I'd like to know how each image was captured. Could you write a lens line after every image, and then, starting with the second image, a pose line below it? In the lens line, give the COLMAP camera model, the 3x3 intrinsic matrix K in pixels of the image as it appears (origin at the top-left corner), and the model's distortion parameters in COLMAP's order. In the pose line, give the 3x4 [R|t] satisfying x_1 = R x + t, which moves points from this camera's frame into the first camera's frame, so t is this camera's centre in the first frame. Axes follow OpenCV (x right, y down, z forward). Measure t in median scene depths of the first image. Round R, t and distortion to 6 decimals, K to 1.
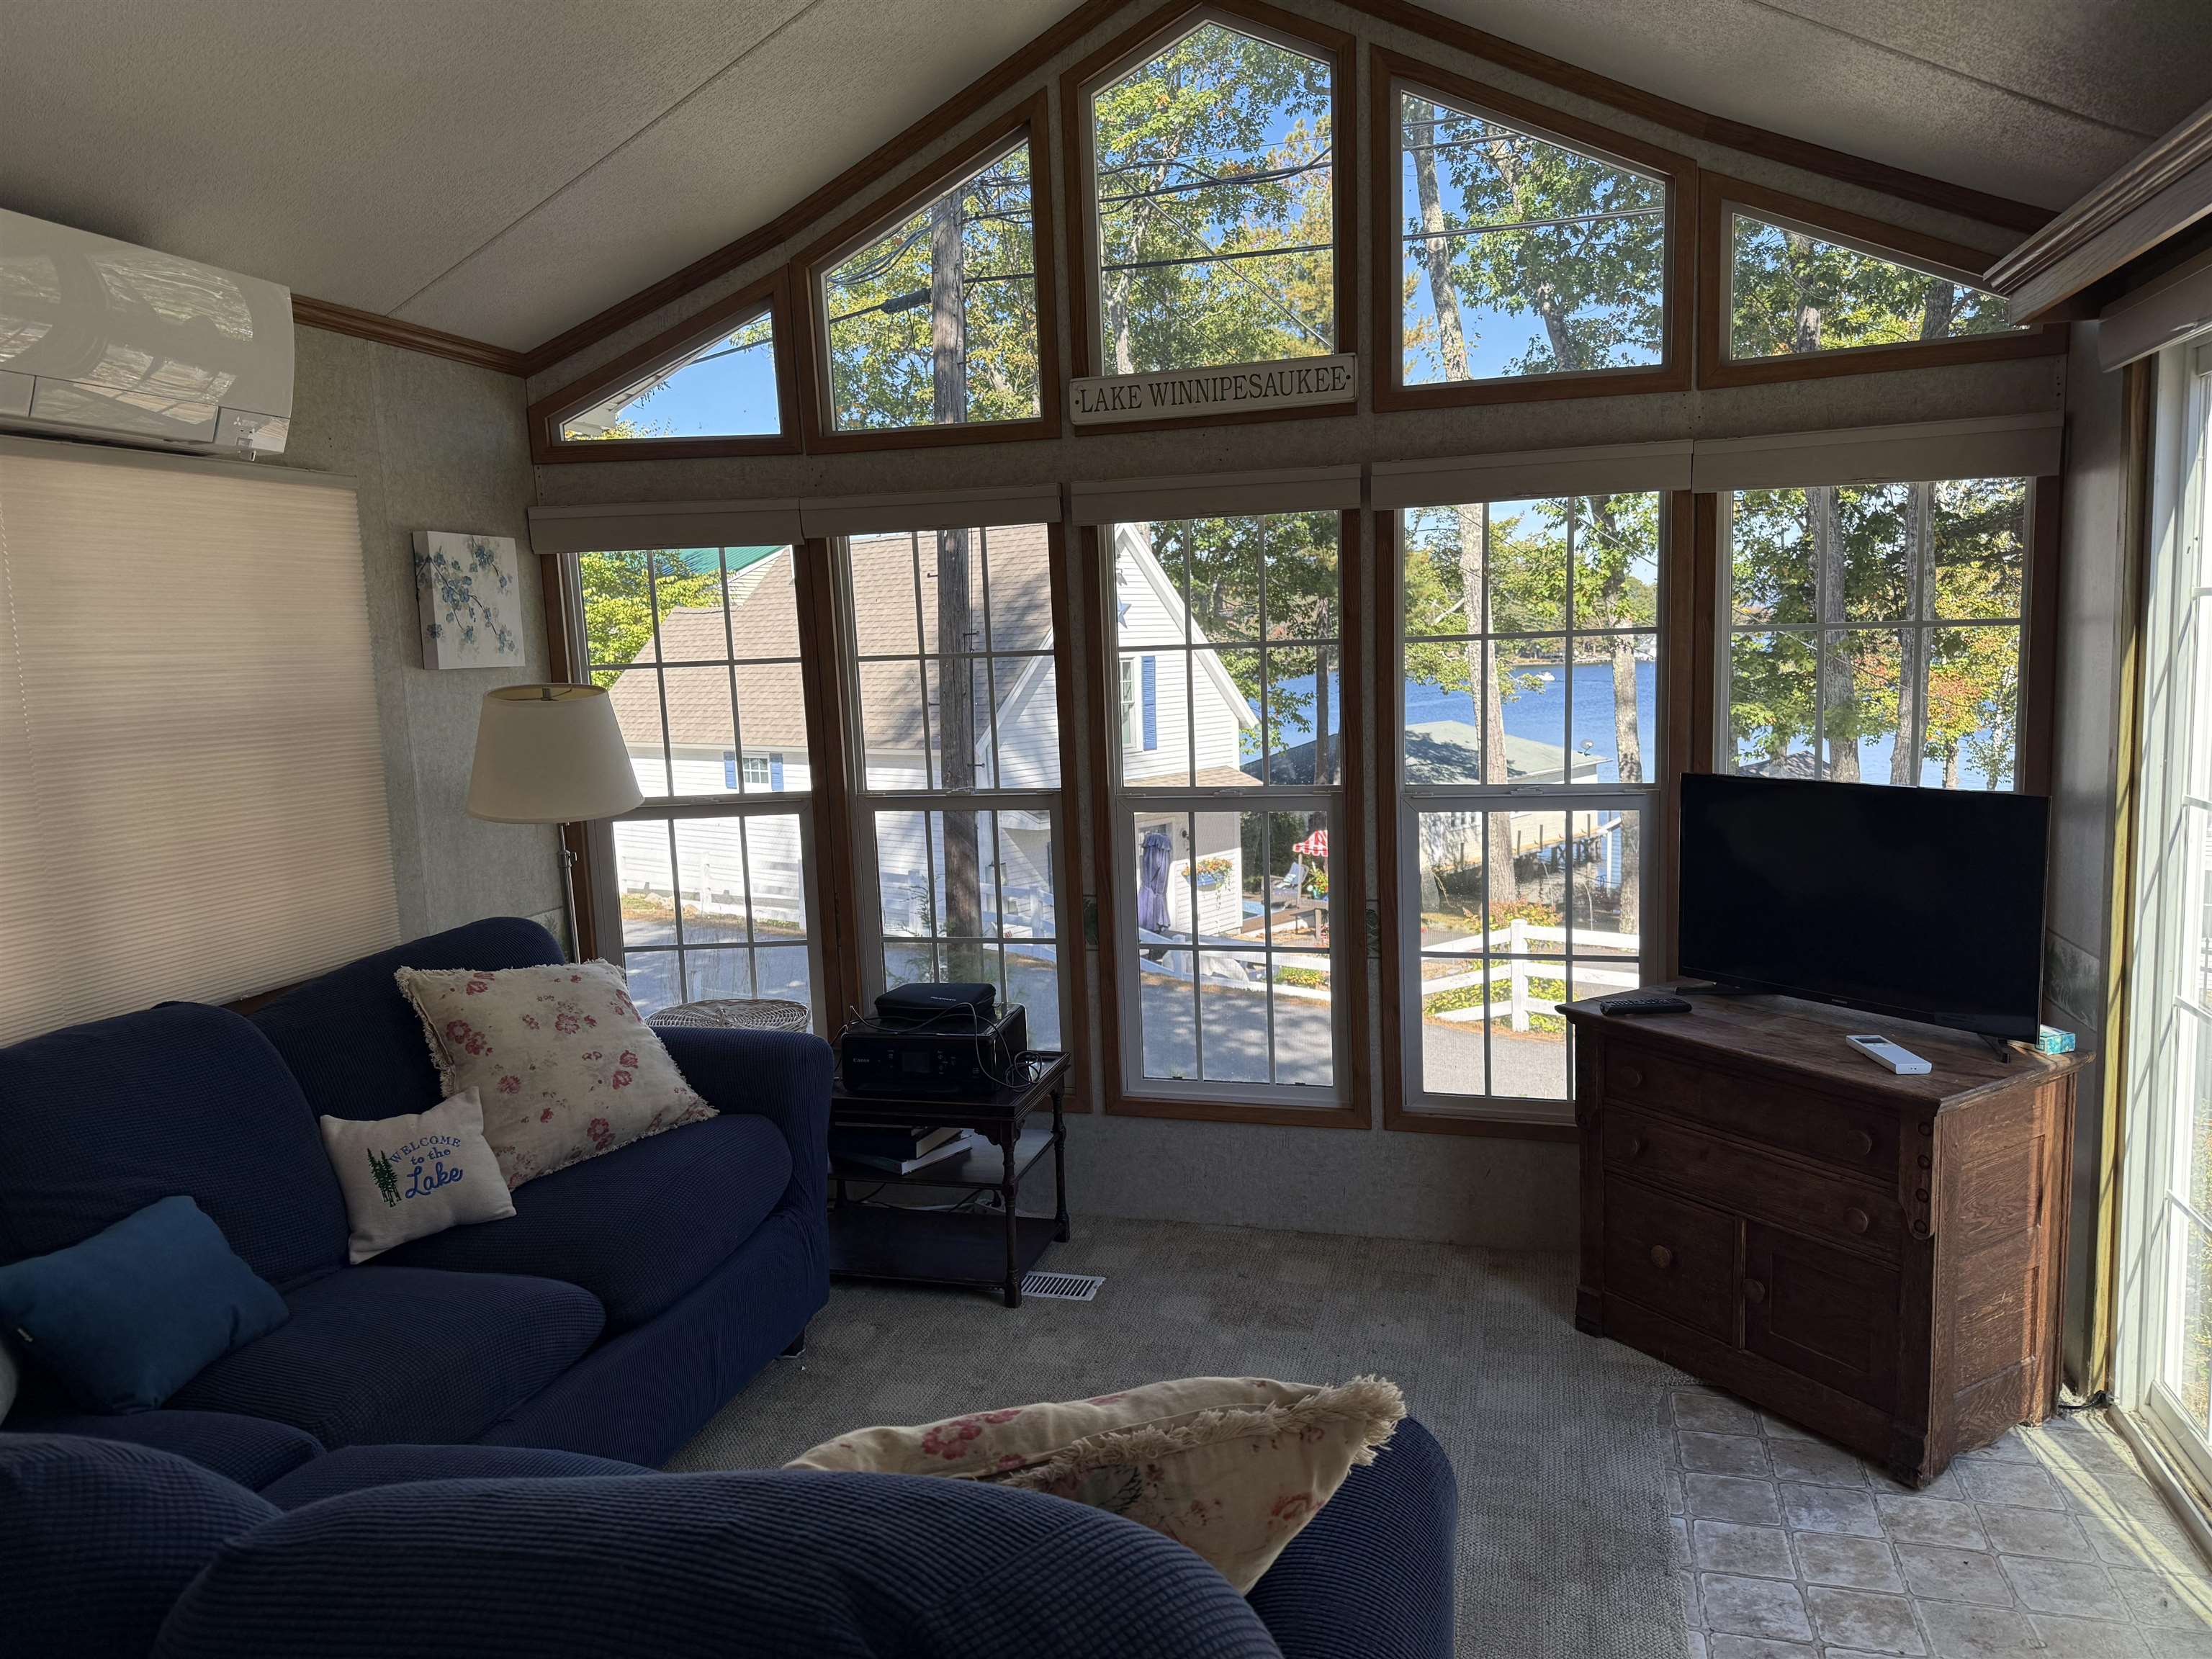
lens RADIAL K [[1535.2, 0, 1110.8], [0, 1535.2, 838.6], [0, 0, 1]] dist [0.036484, -0.018415]
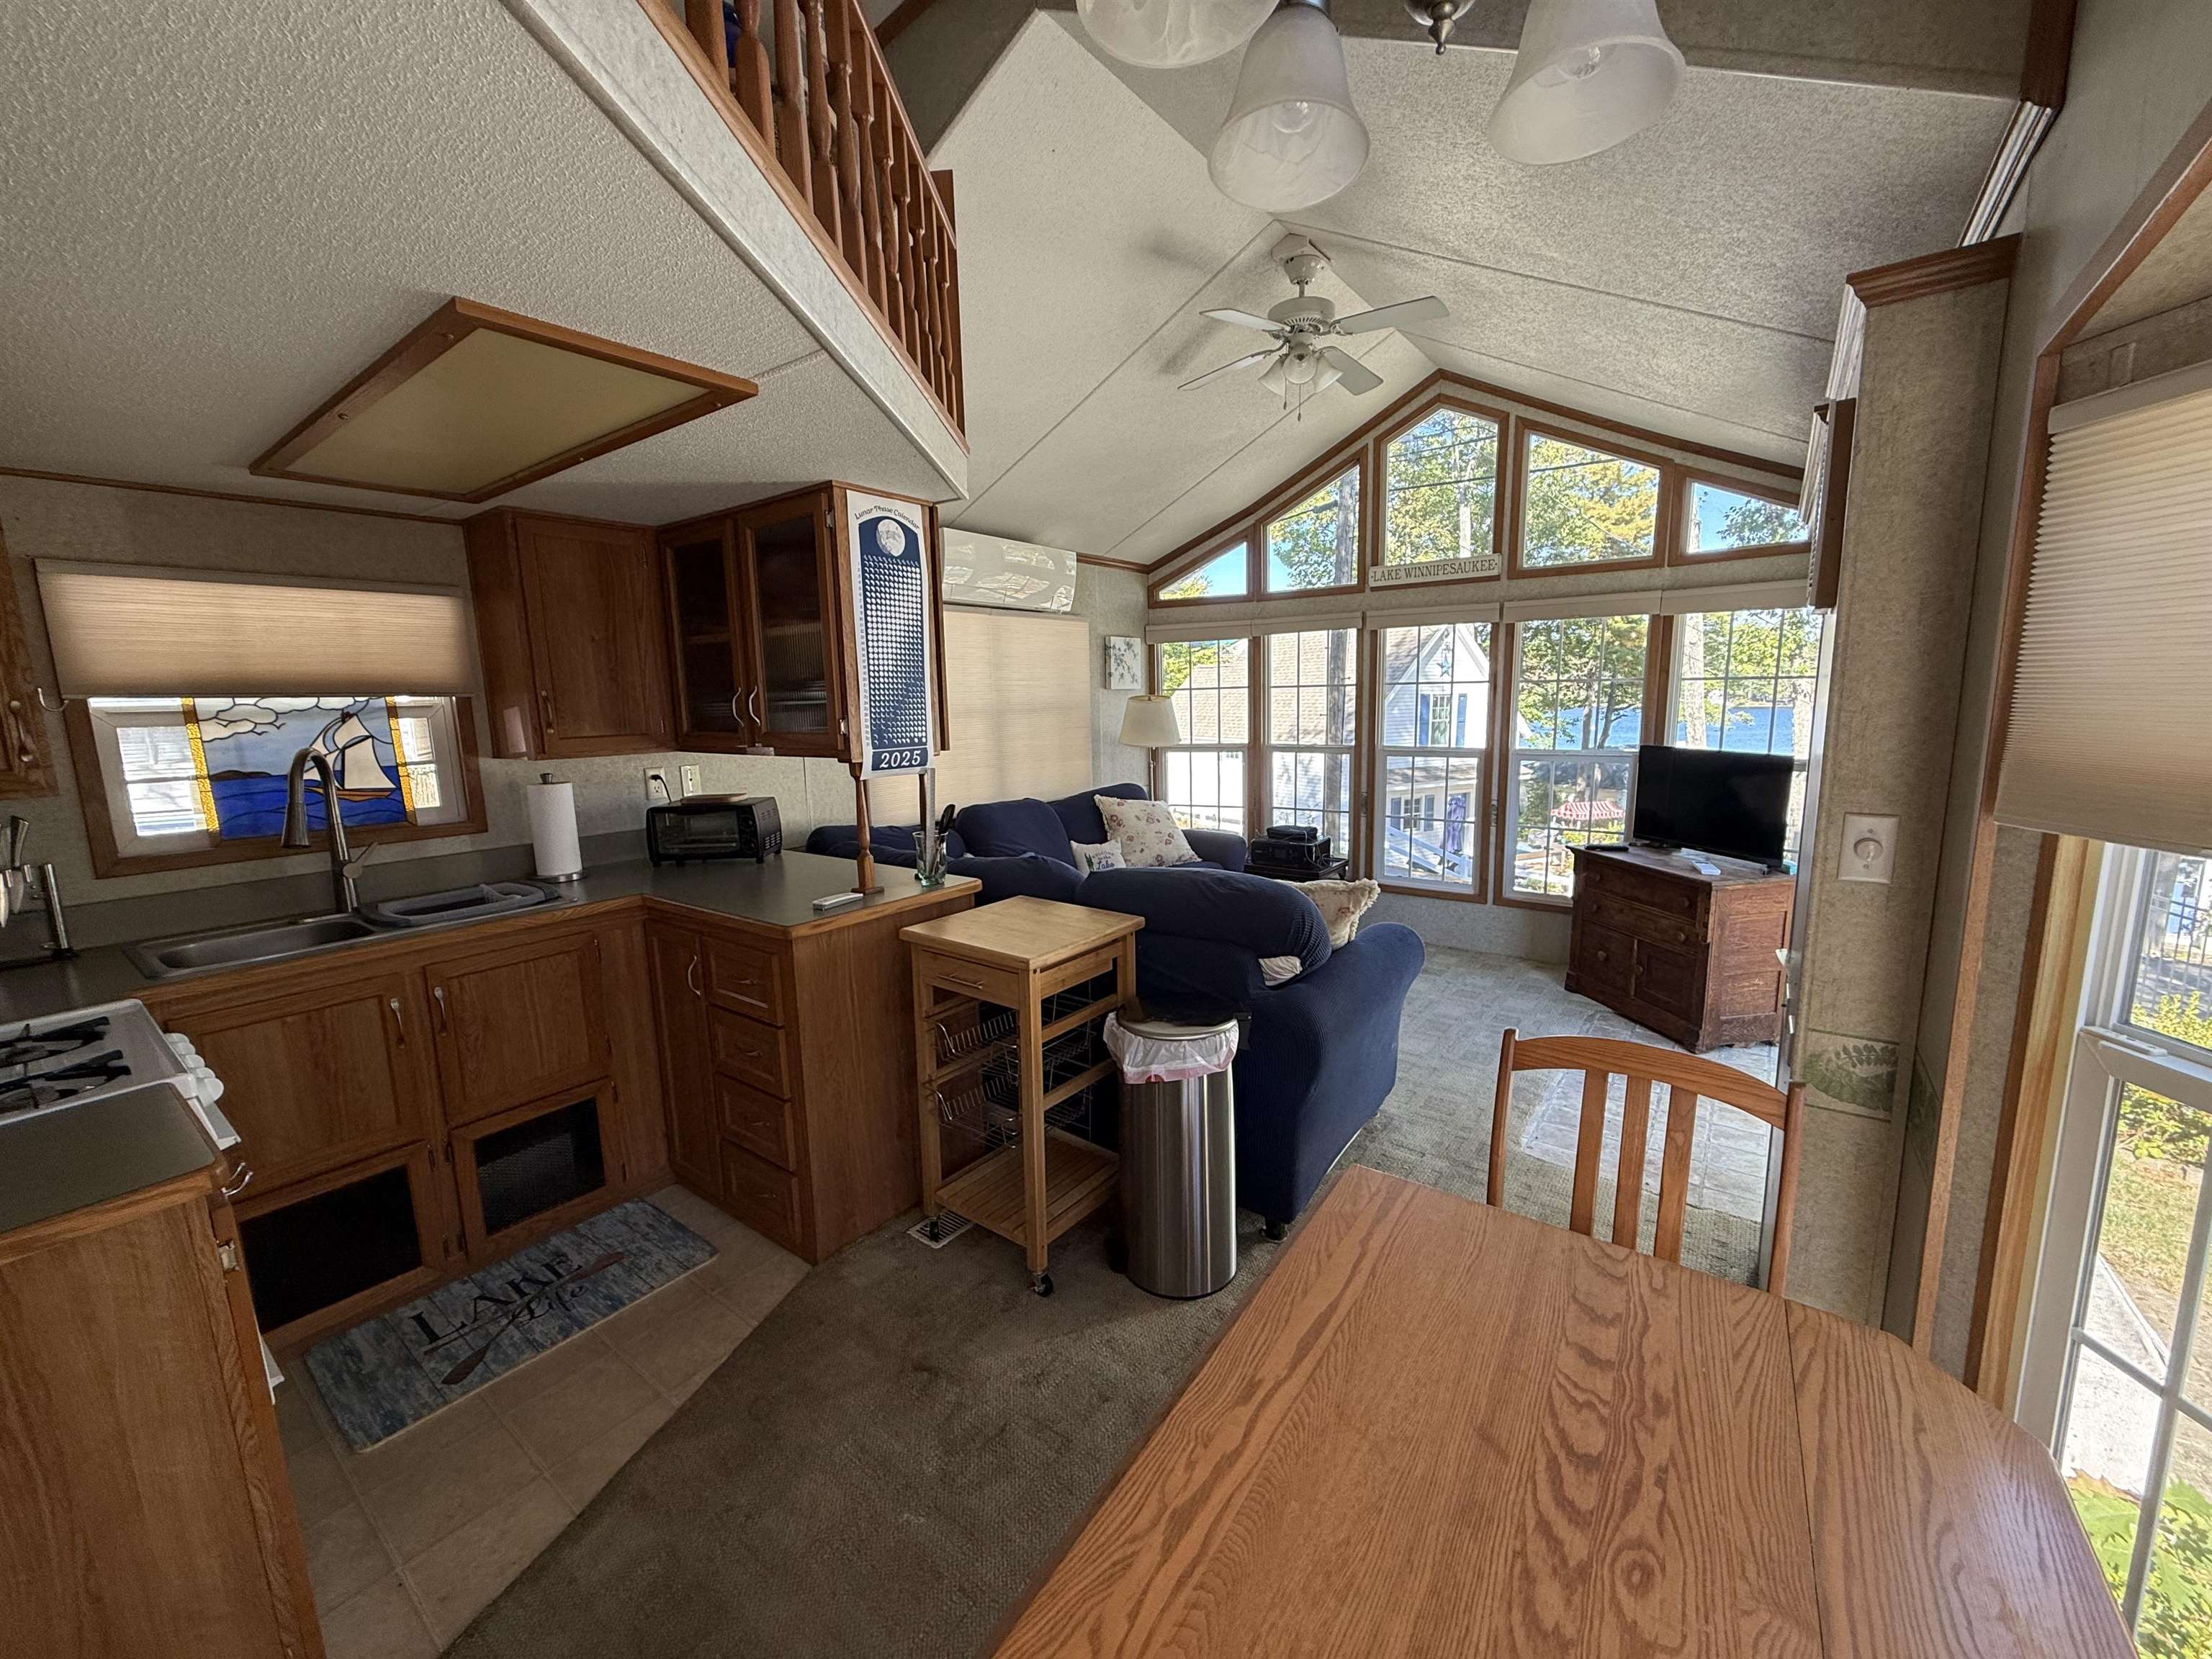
lens RADIAL K [[879.6, 0, 1100.8], [0, 879.6, 832.7], [0, 0, 1]] dist [0.001172, -0.000074]
pose [[0.928650, 0.074531, -0.363392, 0.112856], [-0.059765, 0.996871, 0.051726, 0.057991], [0.366110, -0.026317, 0.930199, -0.407809]]
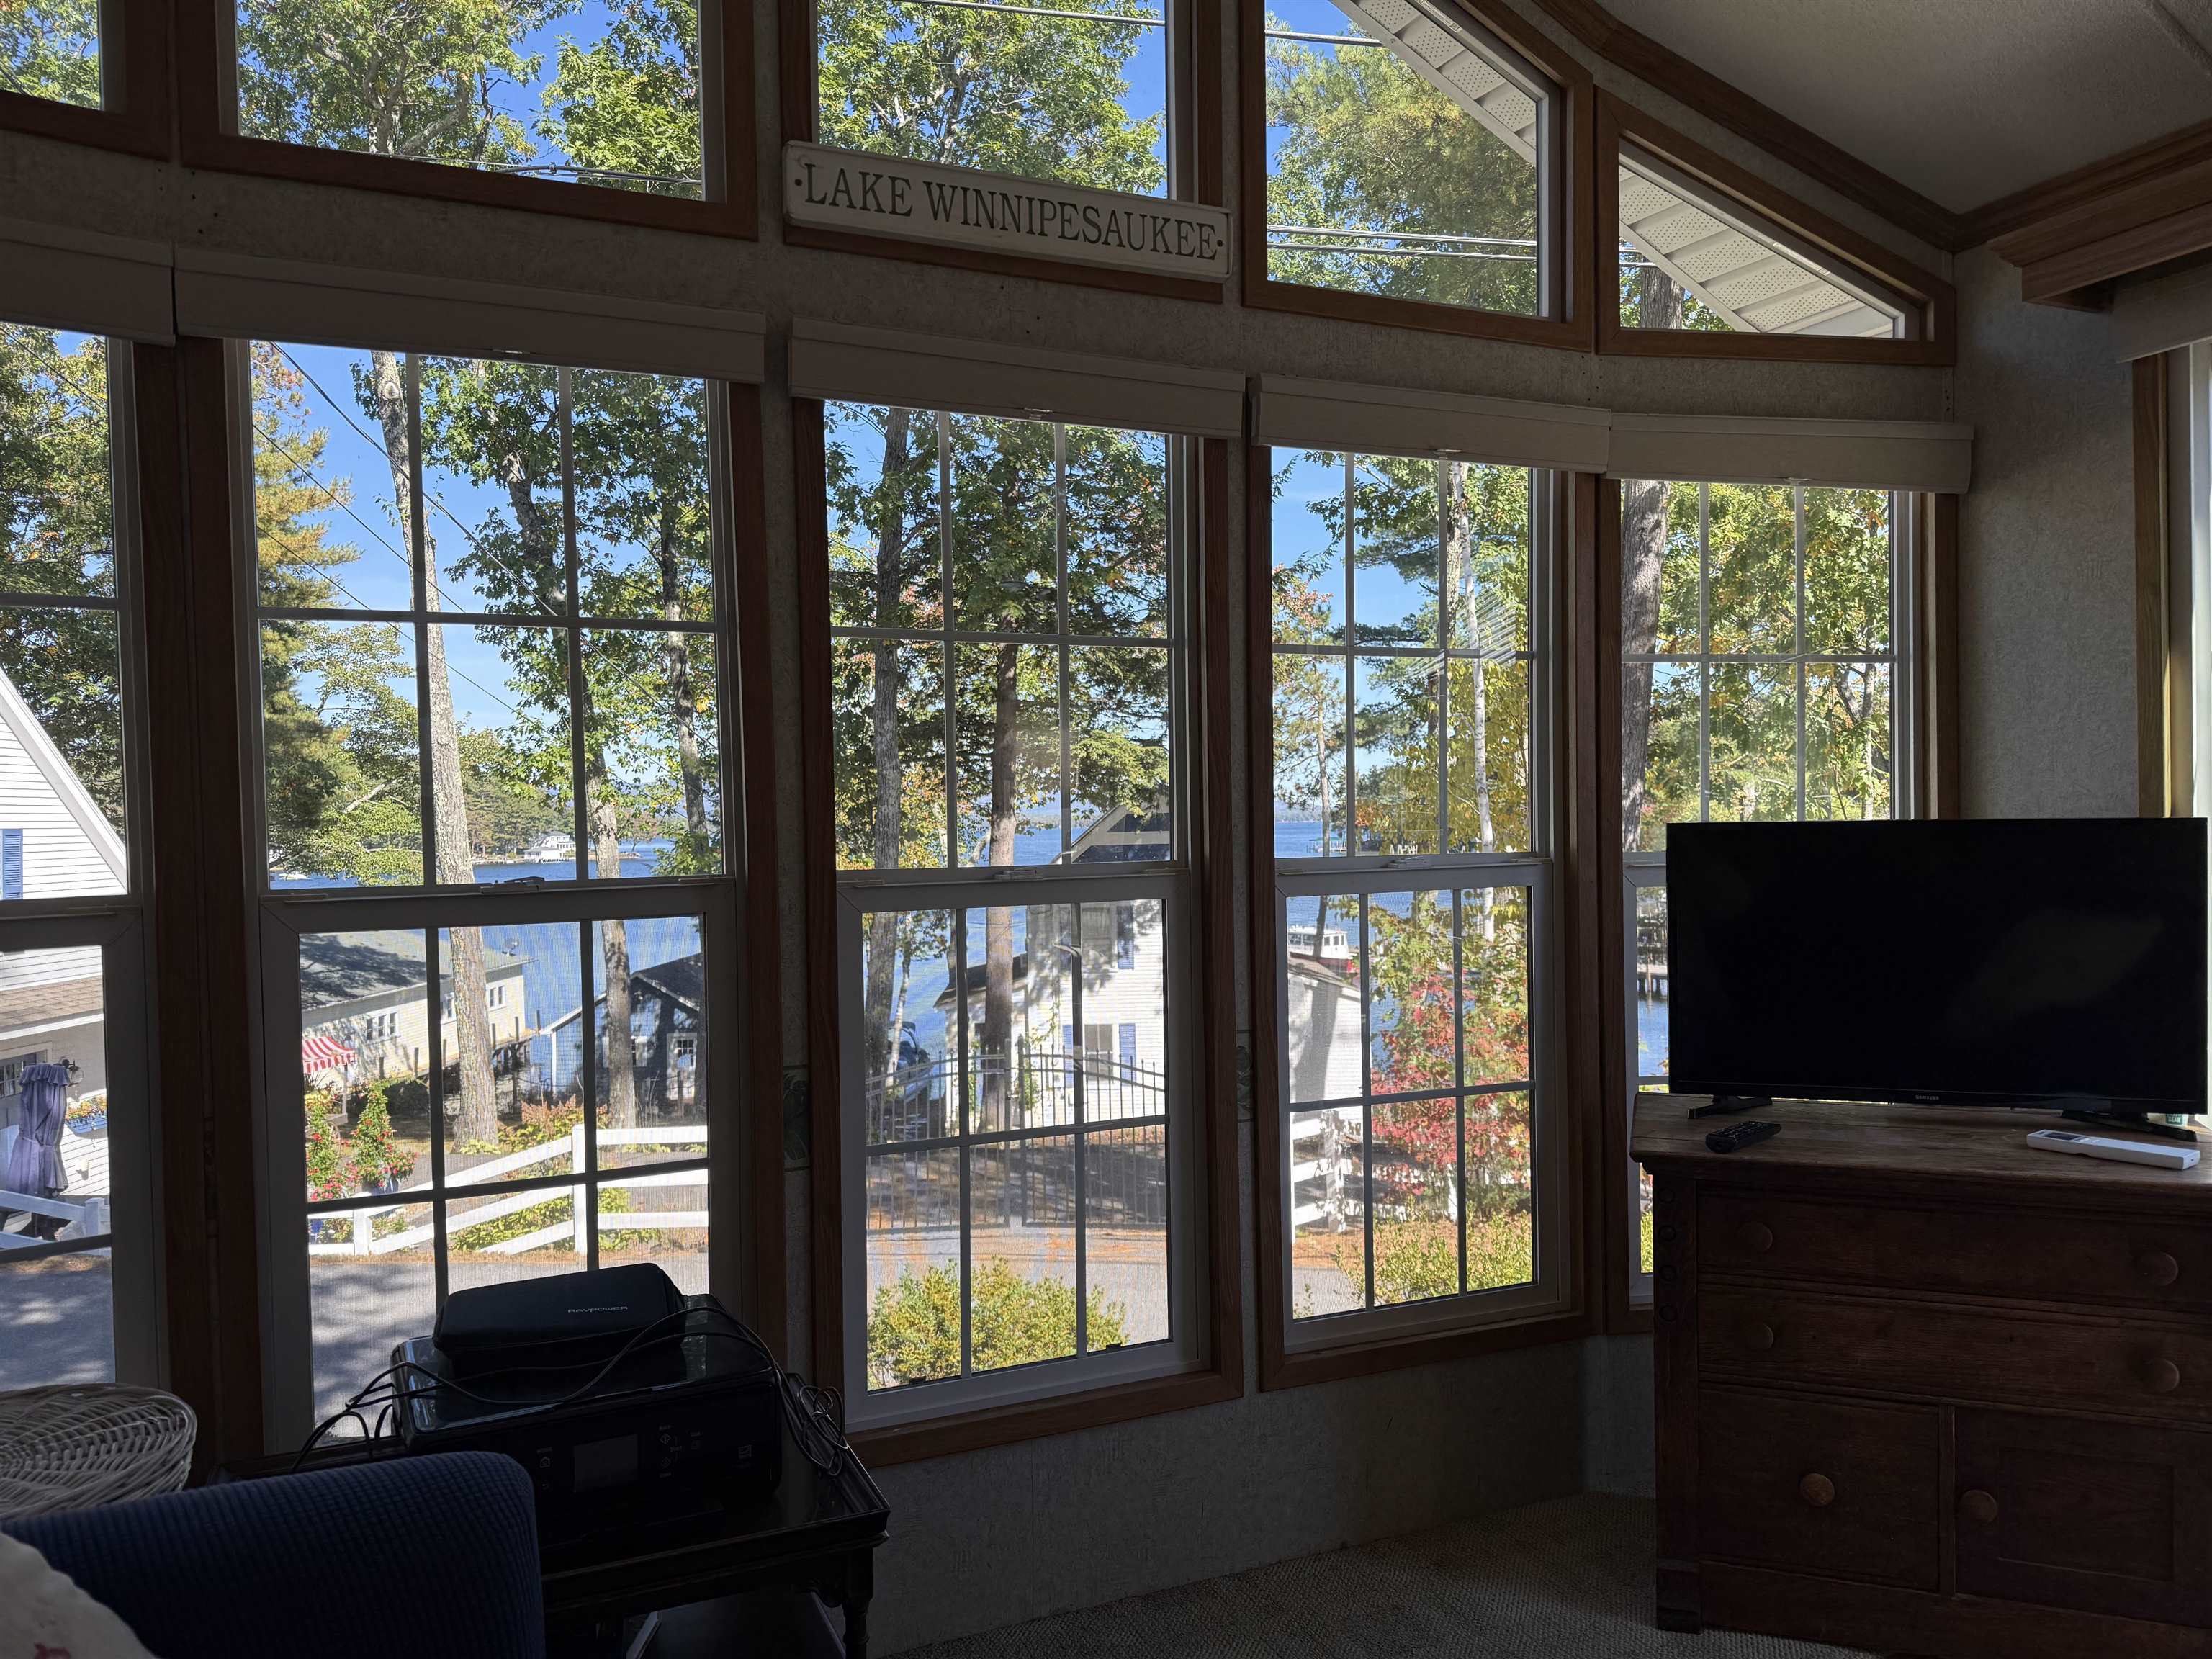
lens RADIAL K [[1535.2, 0, 1107.4], [0, 1535.2, 836.5], [0, 0, 1]] dist [0.036484, -0.018415]
pose [[0.772746, 0.012920, 0.634584, -0.302564], [0.071049, 0.991749, -0.106709, 0.024129], [-0.630727, 0.127545, 0.765451, 0.545034]]
